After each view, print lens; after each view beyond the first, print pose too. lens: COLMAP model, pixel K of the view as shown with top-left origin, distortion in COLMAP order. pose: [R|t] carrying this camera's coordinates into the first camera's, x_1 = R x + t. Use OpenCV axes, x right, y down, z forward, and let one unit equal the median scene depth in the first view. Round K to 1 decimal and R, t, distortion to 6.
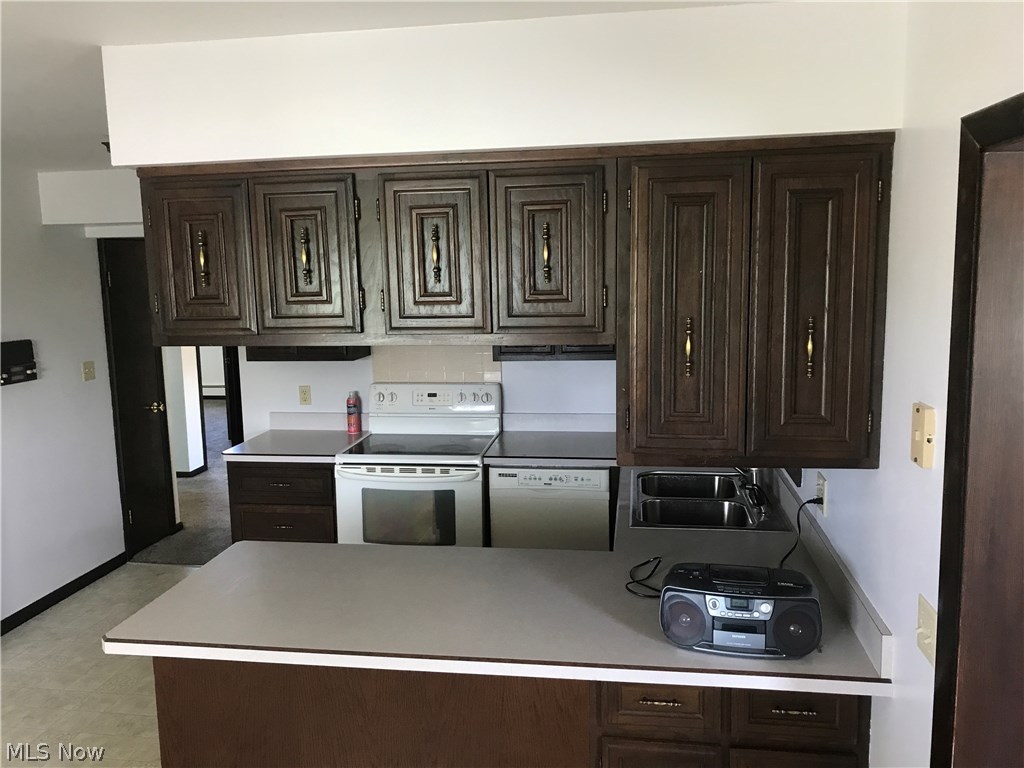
lens RADIAL K [[830.3, 0, 513.0], [0, 830.3, 376.0], [0, 0, 1]] dist [0.046962, -0.060455]
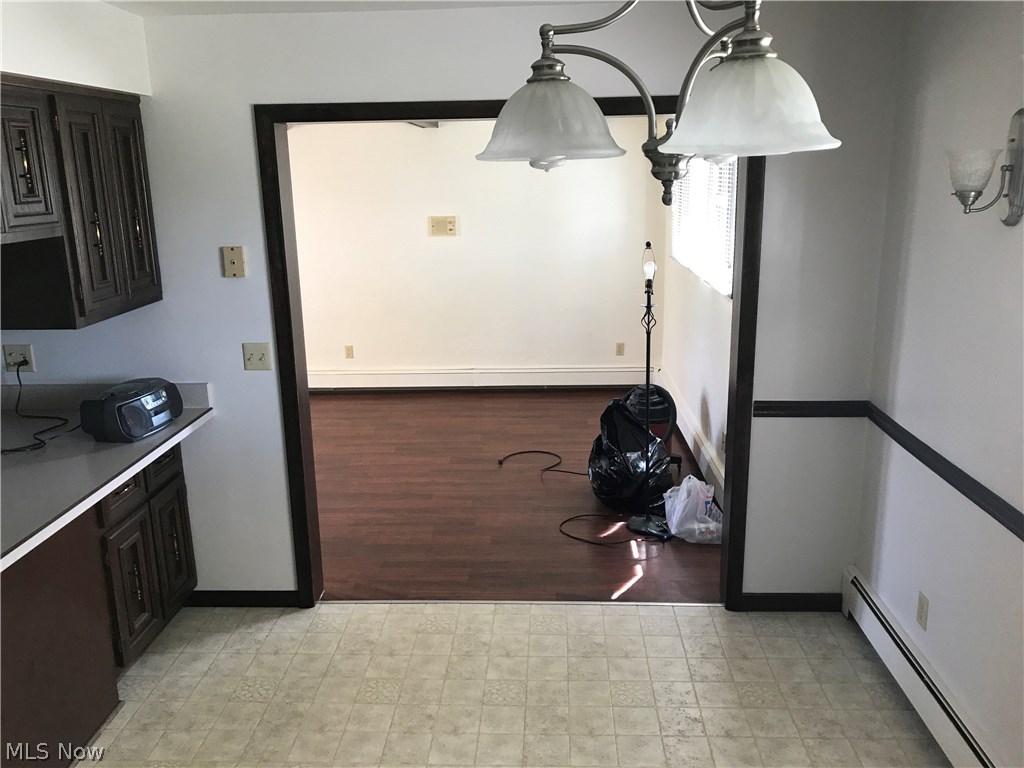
lens RADIAL K [[827.8, 0, 512.1], [0, 827.8, 375.2], [0, 0, 1]] dist [-0.009578, -0.001361]
pose [[-0.103059, -0.216721, 0.970778, -1.280832], [0.153049, 0.960898, 0.230763, -0.019010], [-0.982830, 0.172359, -0.065860, 0.439289]]
